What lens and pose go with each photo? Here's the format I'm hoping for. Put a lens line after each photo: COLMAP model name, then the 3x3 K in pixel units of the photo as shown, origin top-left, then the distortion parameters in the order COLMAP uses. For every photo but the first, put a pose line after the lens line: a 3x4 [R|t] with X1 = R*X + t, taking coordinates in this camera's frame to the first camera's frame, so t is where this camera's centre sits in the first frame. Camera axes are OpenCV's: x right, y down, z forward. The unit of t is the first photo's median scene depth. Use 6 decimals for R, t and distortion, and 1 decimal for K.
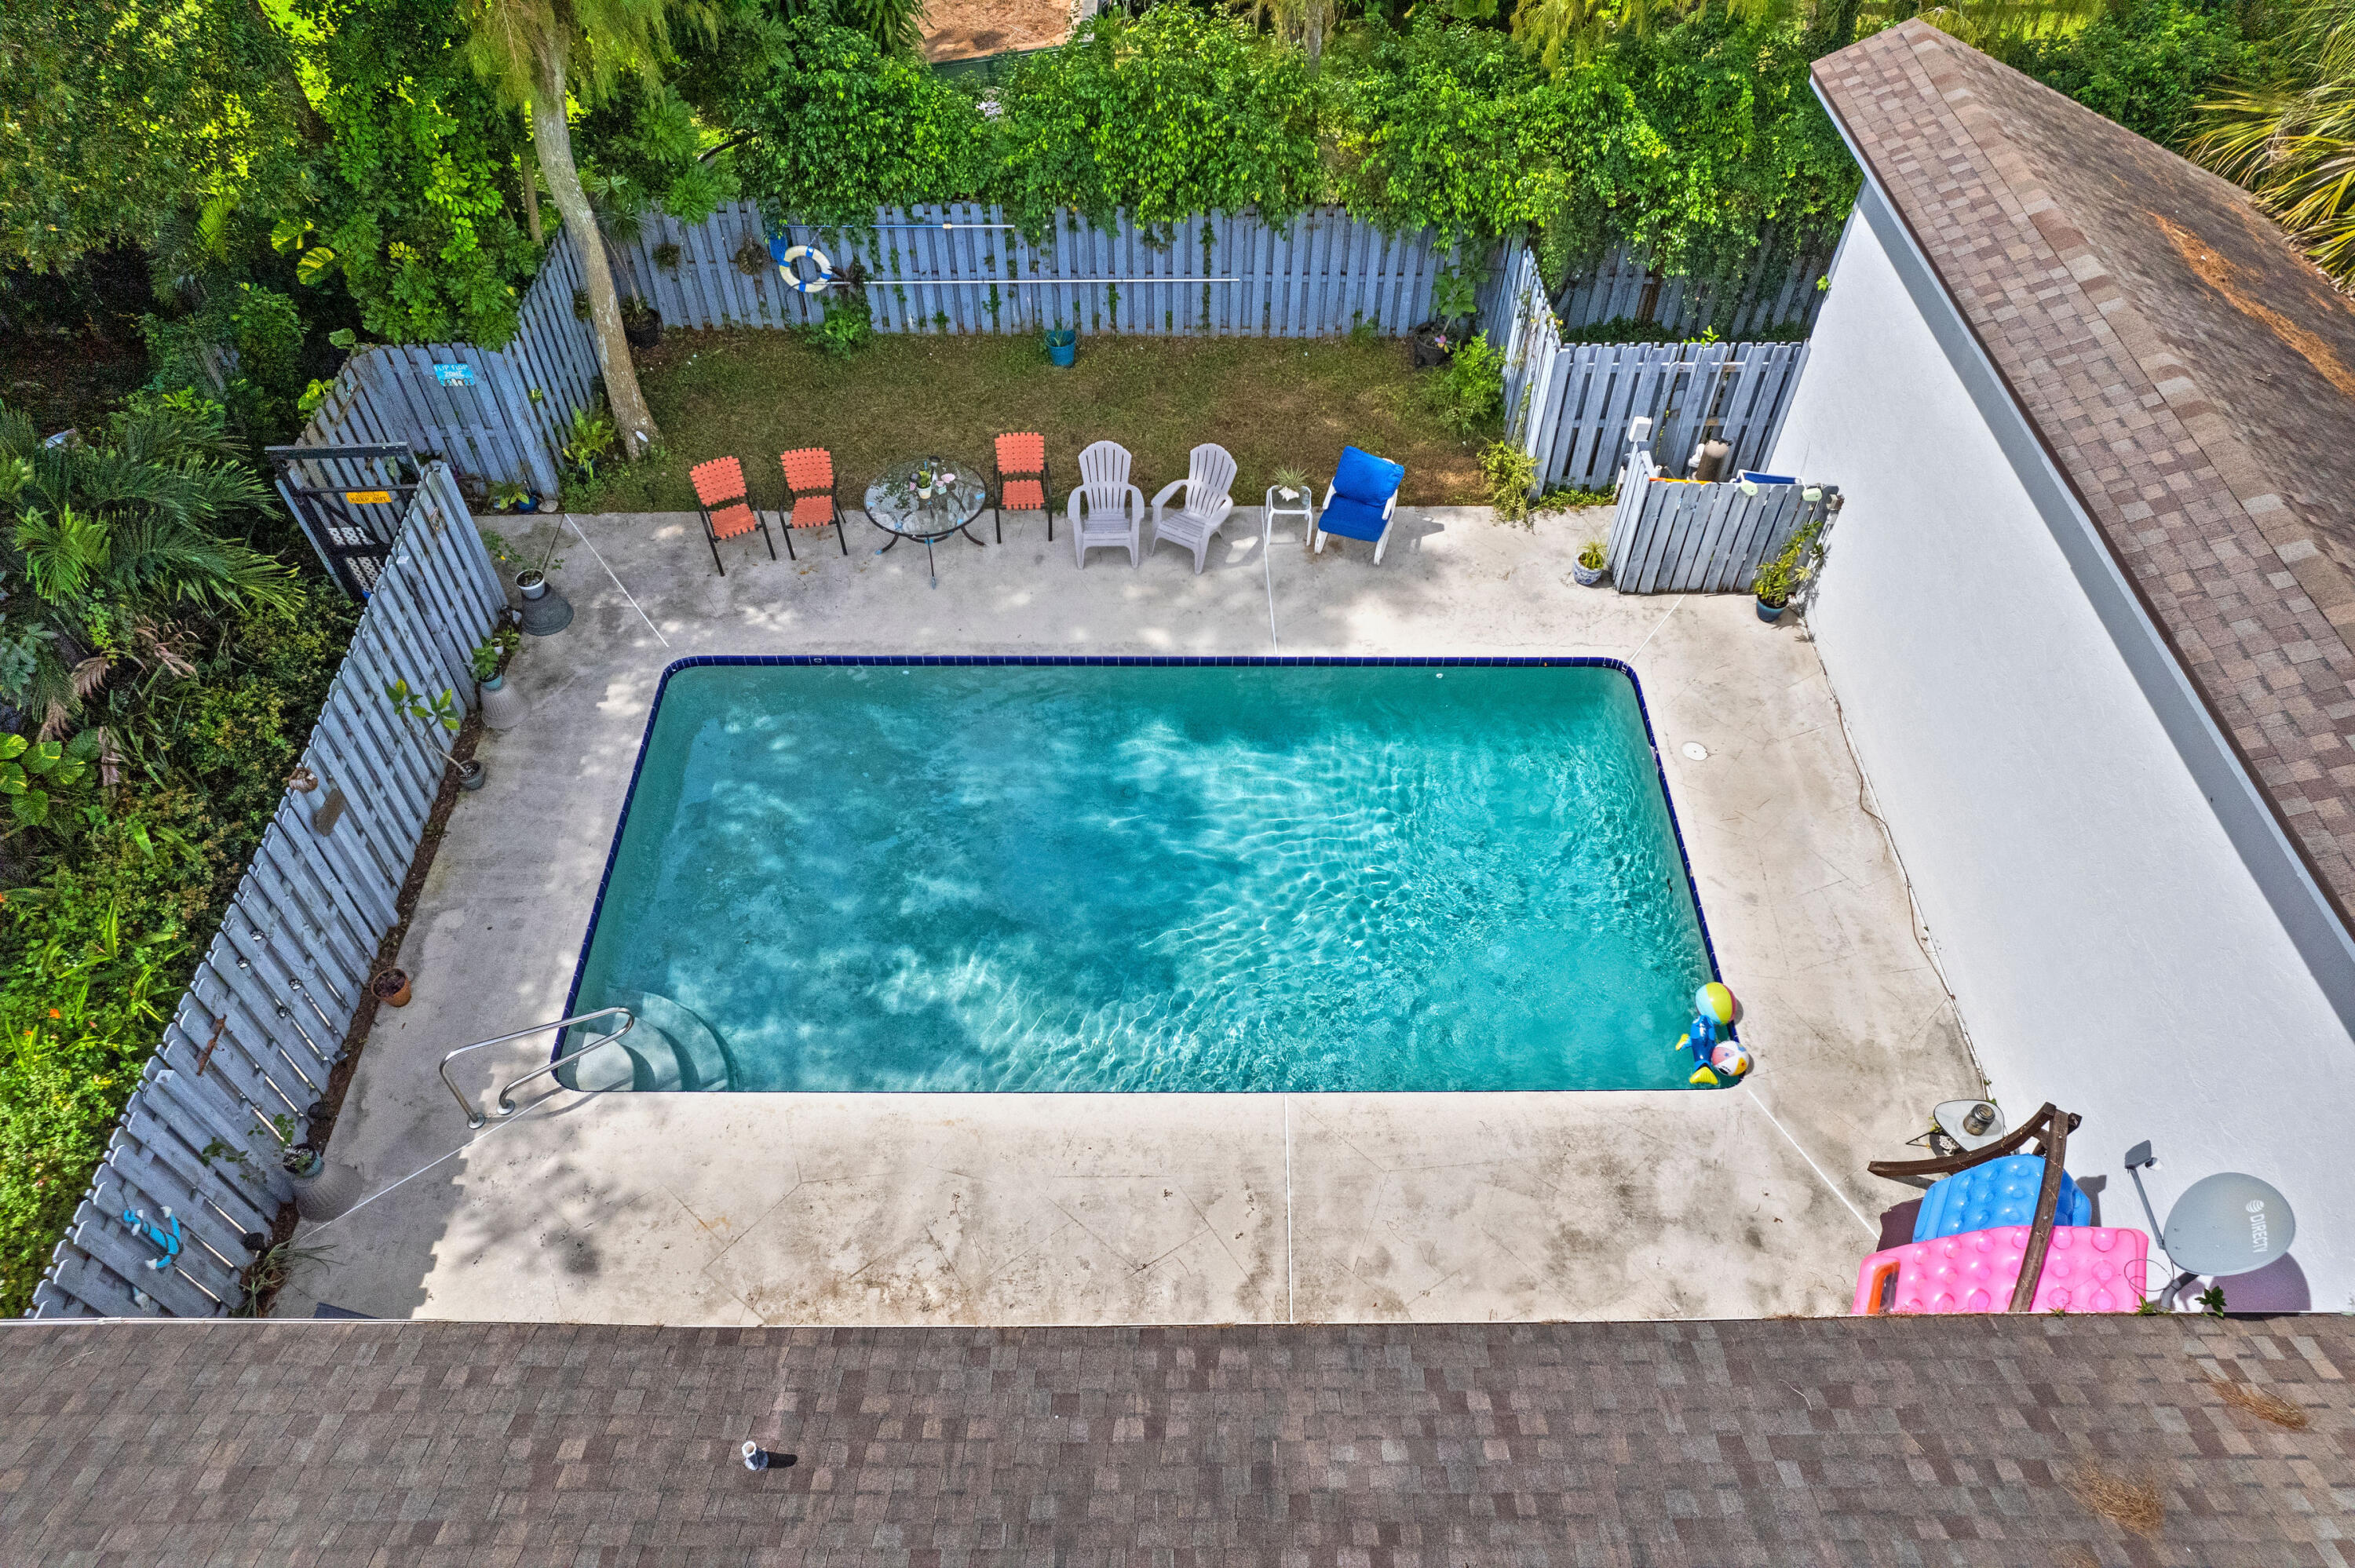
lens RADIAL K [[1532.9, 0, 1171.1], [0, 1532.9, 783.4], [0, 0, 1]] dist [-0.057933, 0.019393]
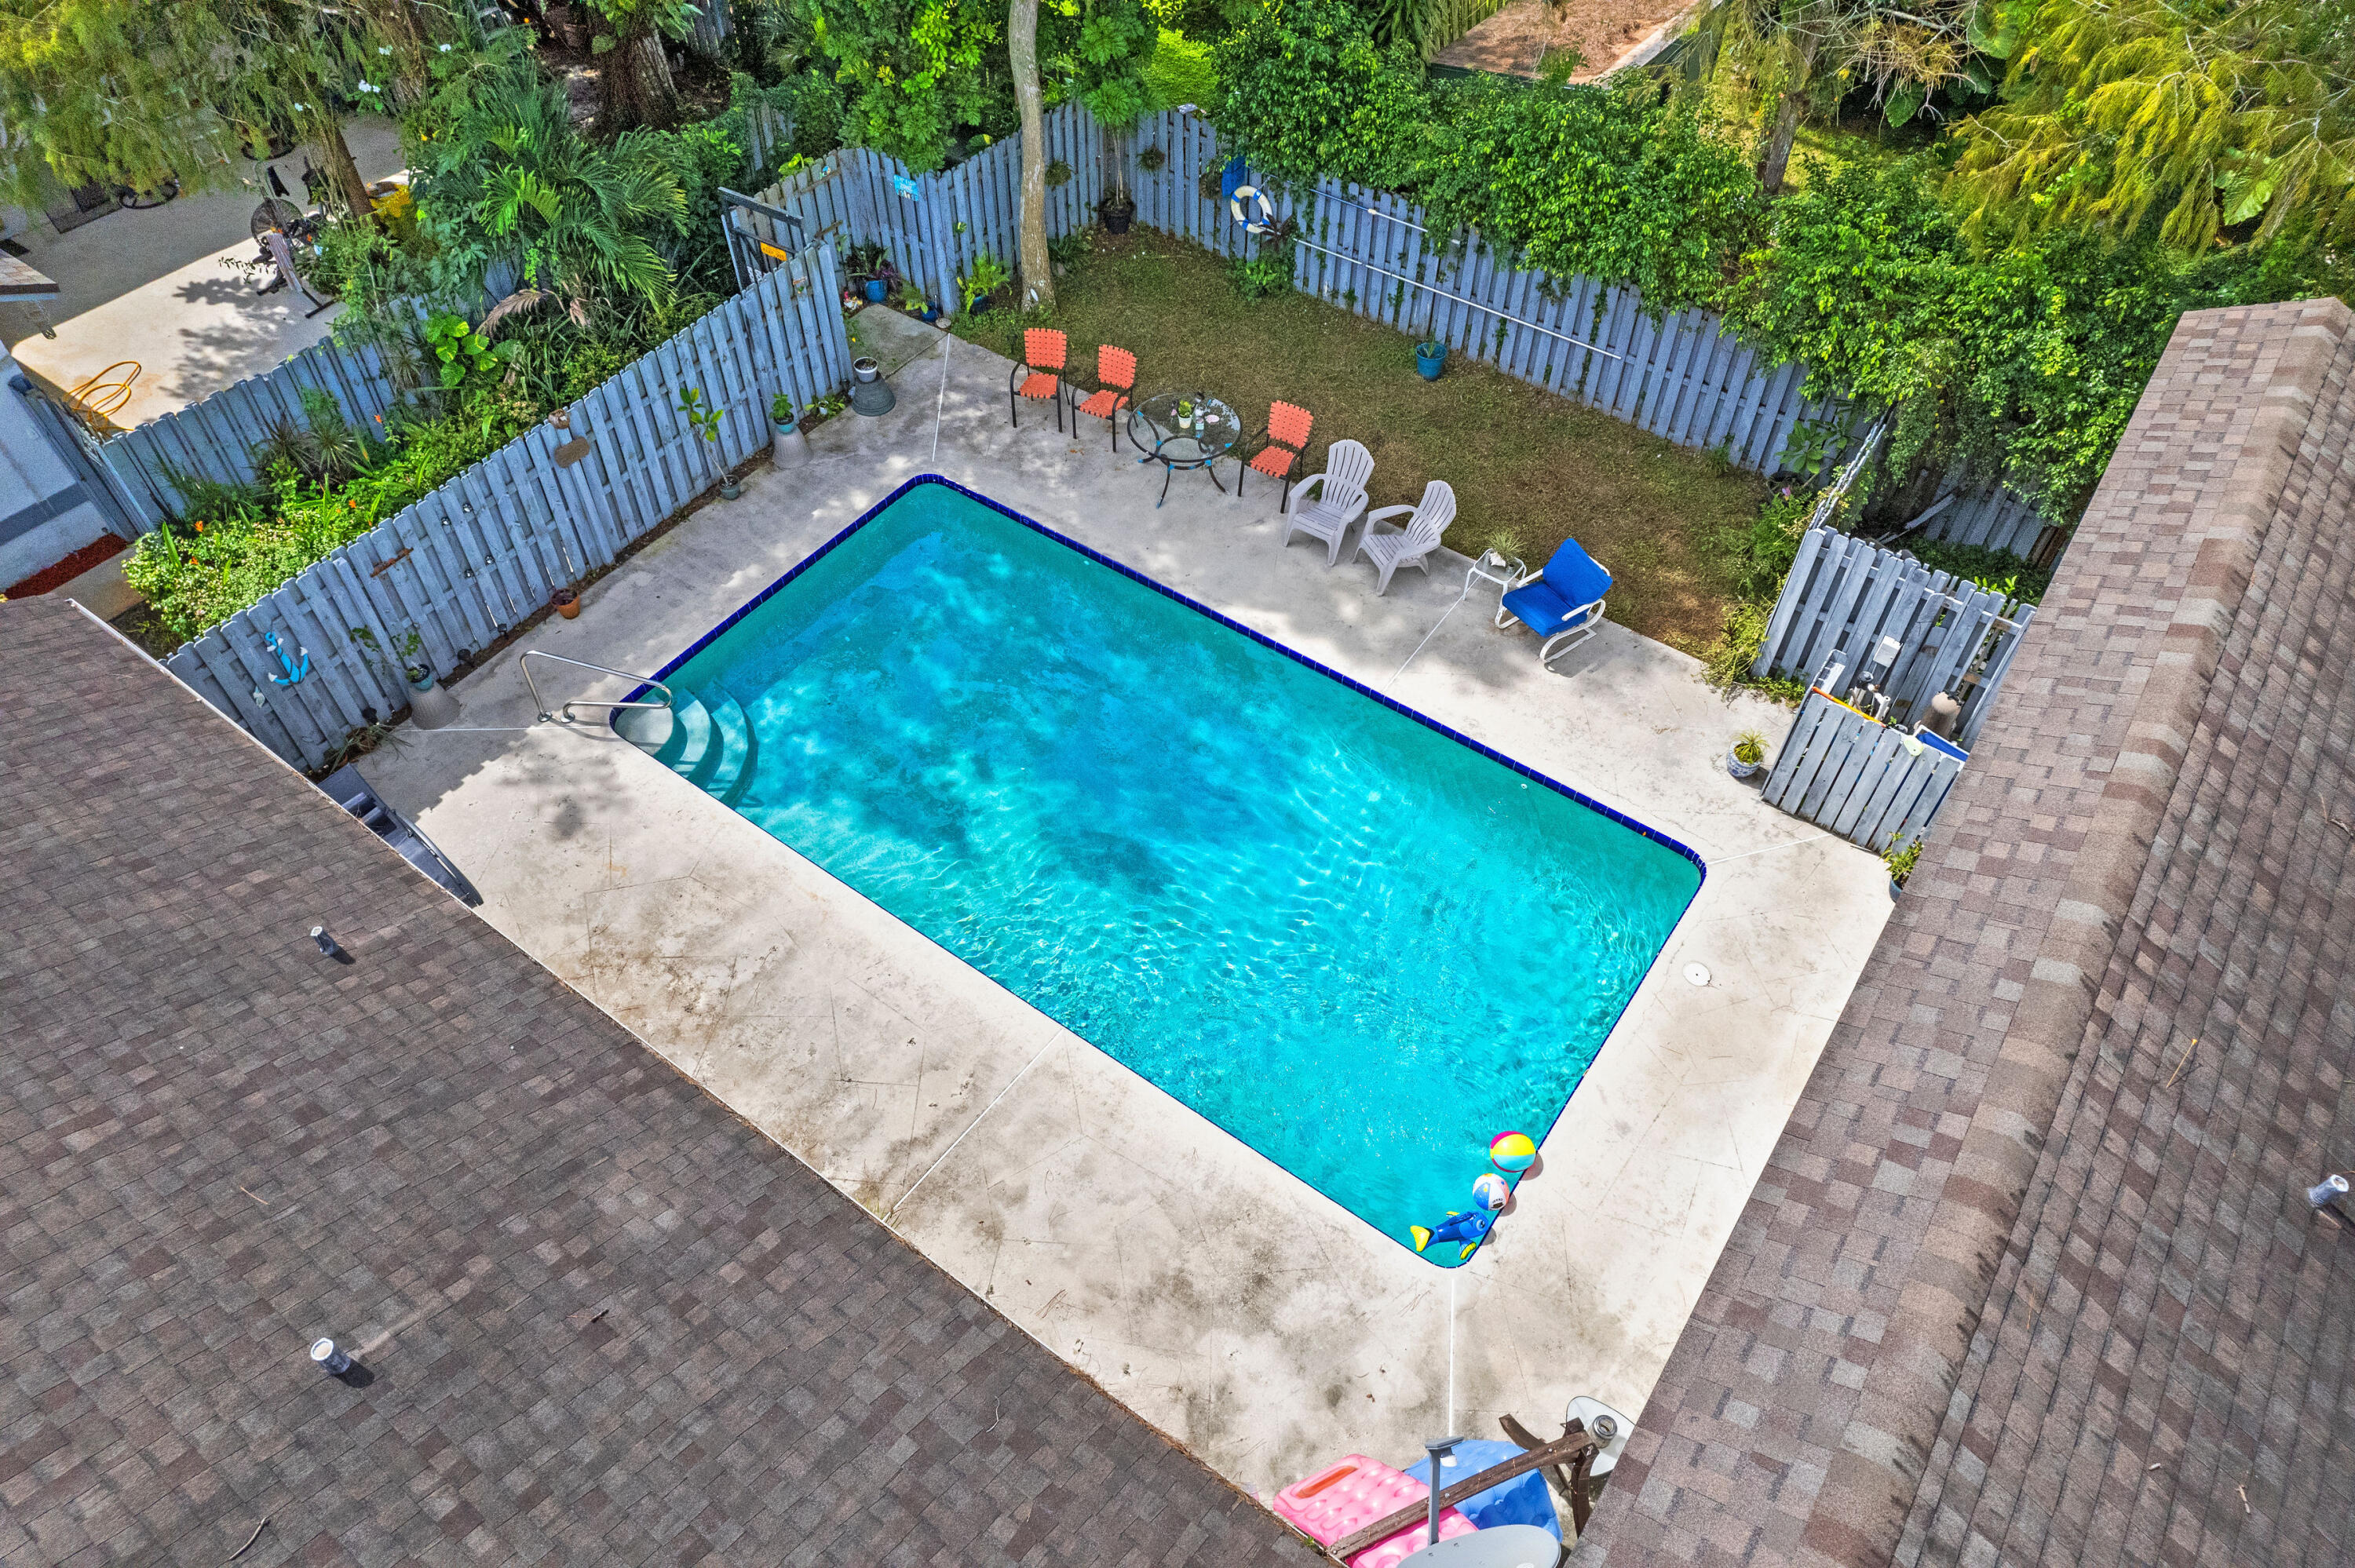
lens RADIAL K [[1532.9, 0, 1167.9], [0, 1532.9, 781.4], [0, 0, 1]] dist [-0.057933, 0.019393]
pose [[0.805283, 0.448042, -0.388301, 0.350231], [-0.449279, 0.888491, 0.093444, -0.059254], [0.386869, 0.099206, 0.916783, 0.032863]]
